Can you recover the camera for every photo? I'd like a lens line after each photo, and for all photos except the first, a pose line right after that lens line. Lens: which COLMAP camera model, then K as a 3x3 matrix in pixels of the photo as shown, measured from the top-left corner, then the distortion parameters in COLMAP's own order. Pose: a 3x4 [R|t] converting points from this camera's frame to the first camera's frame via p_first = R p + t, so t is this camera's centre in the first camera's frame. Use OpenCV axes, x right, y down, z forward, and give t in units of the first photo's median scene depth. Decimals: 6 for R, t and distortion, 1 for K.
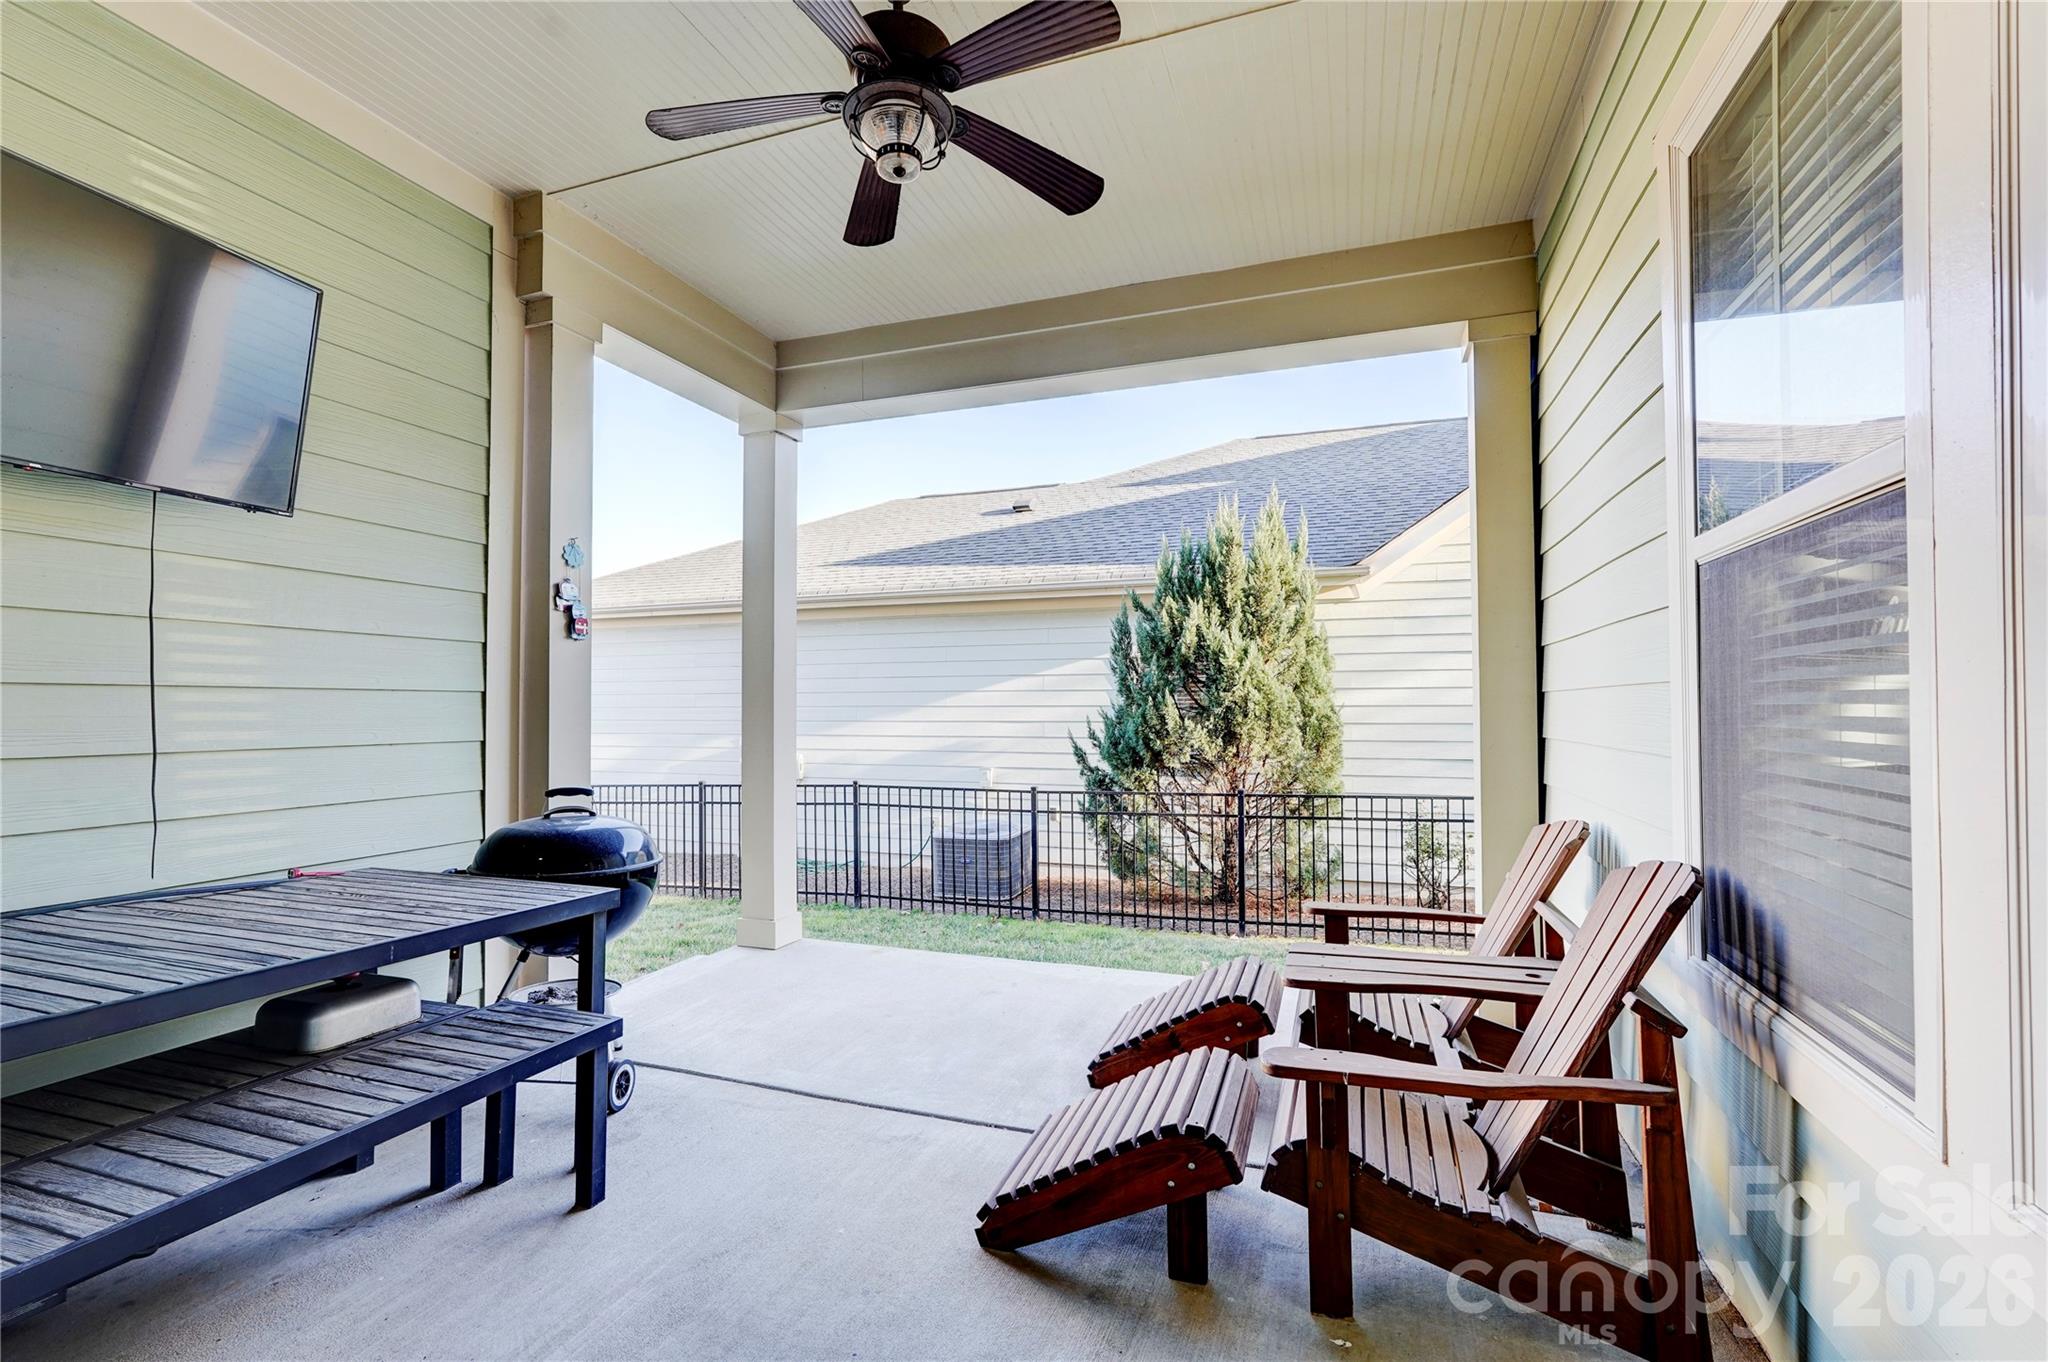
lens RADIAL K [[901.8, 0, 1026.5], [0, 901.8, 689.3], [0, 0, 1]] dist [-0.017628, 0.008556]
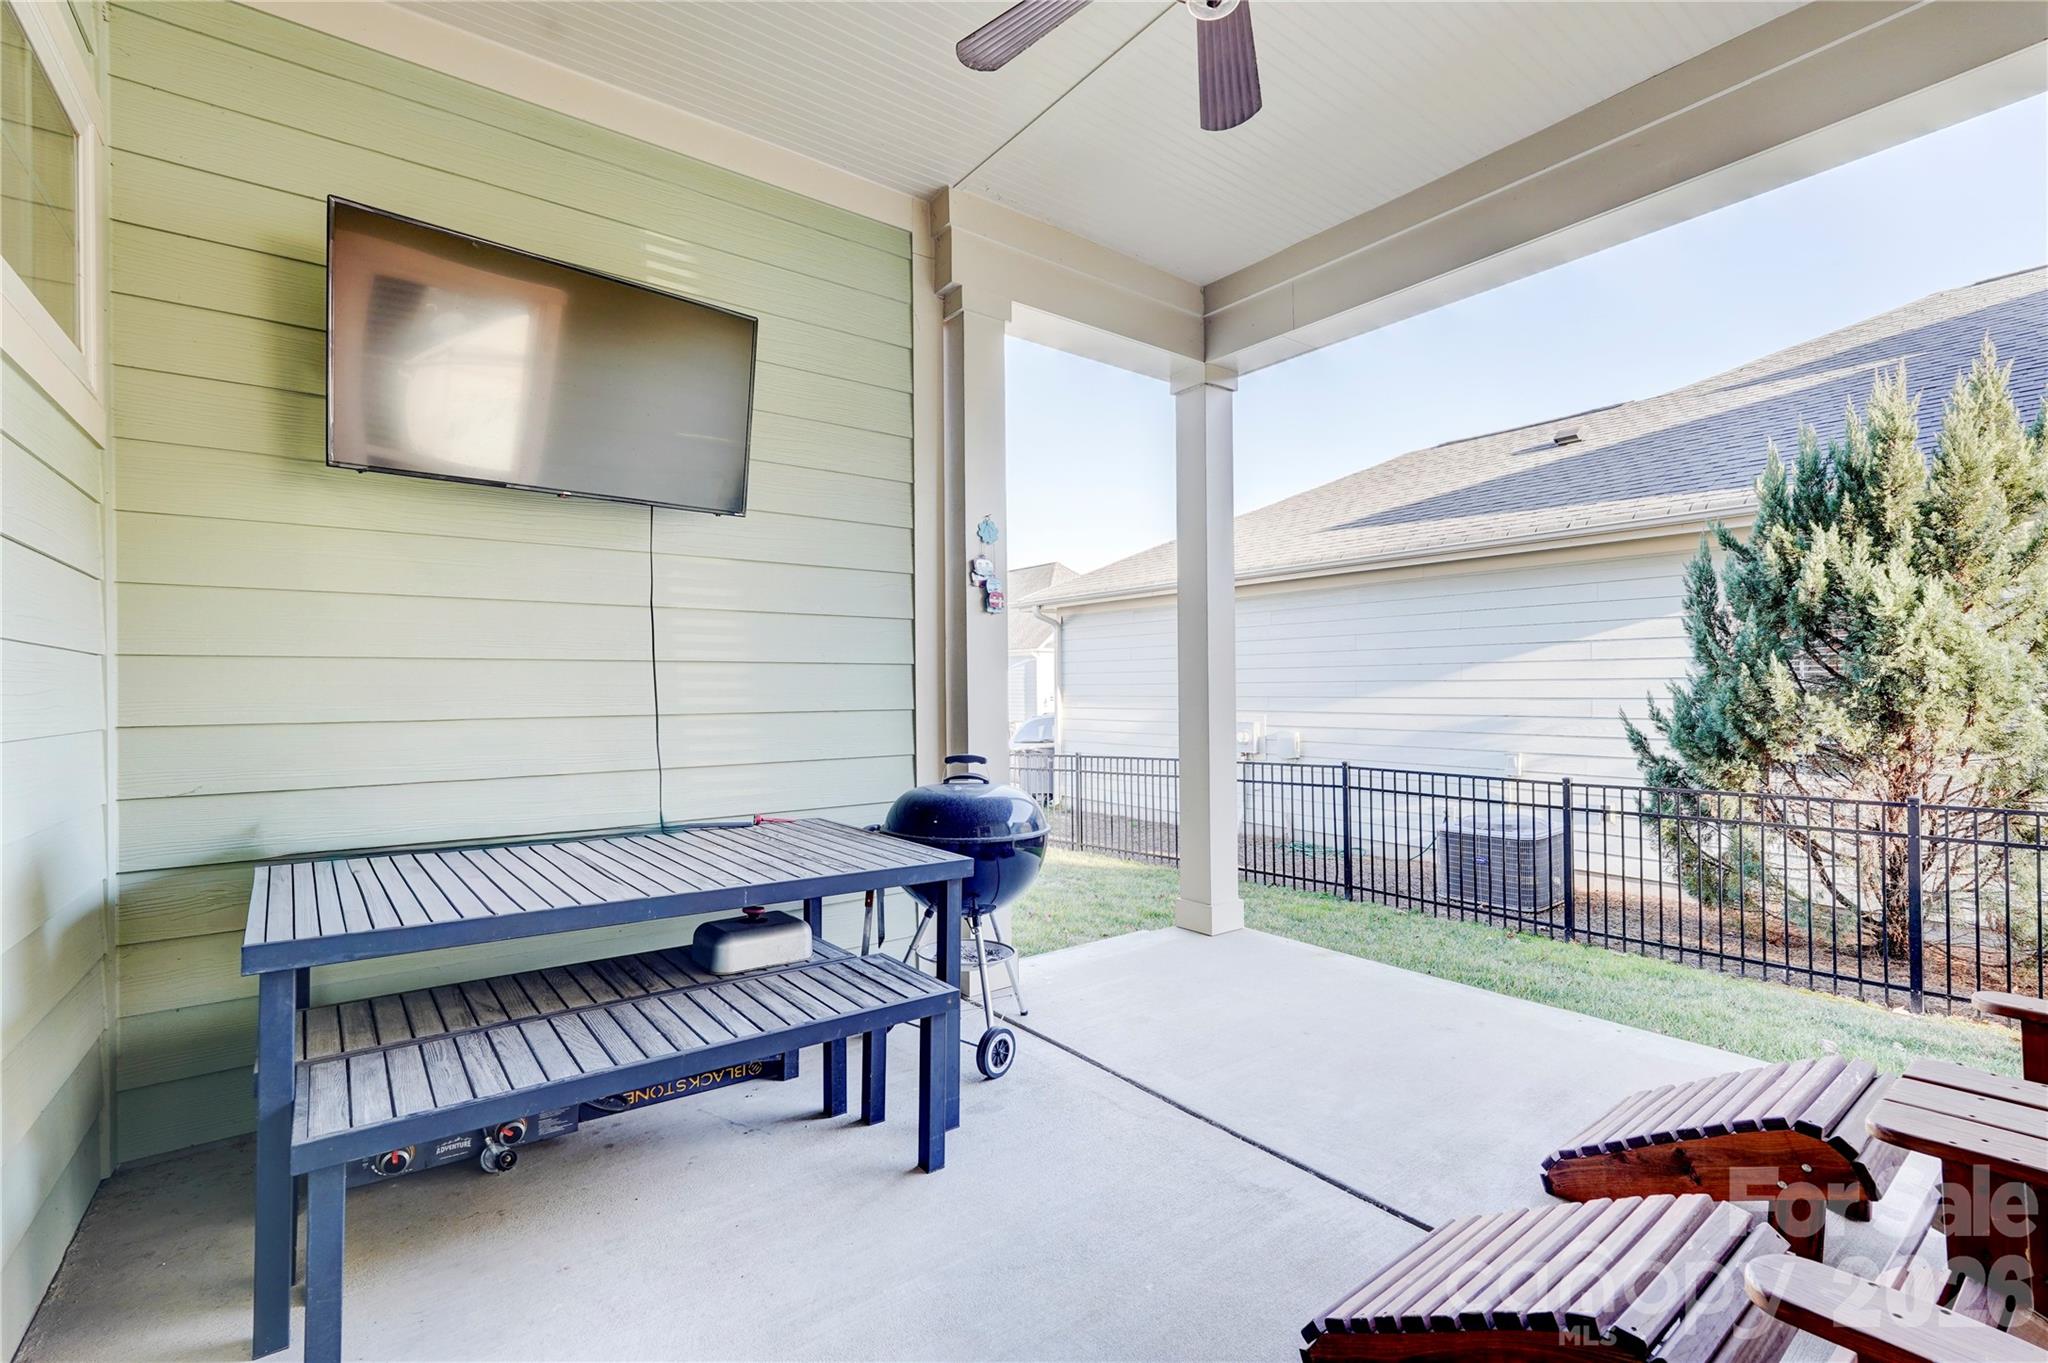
lens RADIAL K [[901.8, 0, 1021.7], [0, 901.8, 687.5], [0, 0, 1]] dist [-0.017628, 0.008556]
pose [[0.836902, -0.003056, -0.547345, 0.099748], [0.015179, 0.999729, 0.017627, 0.012846], [0.547143, -0.023061, 0.836722, 0.149690]]
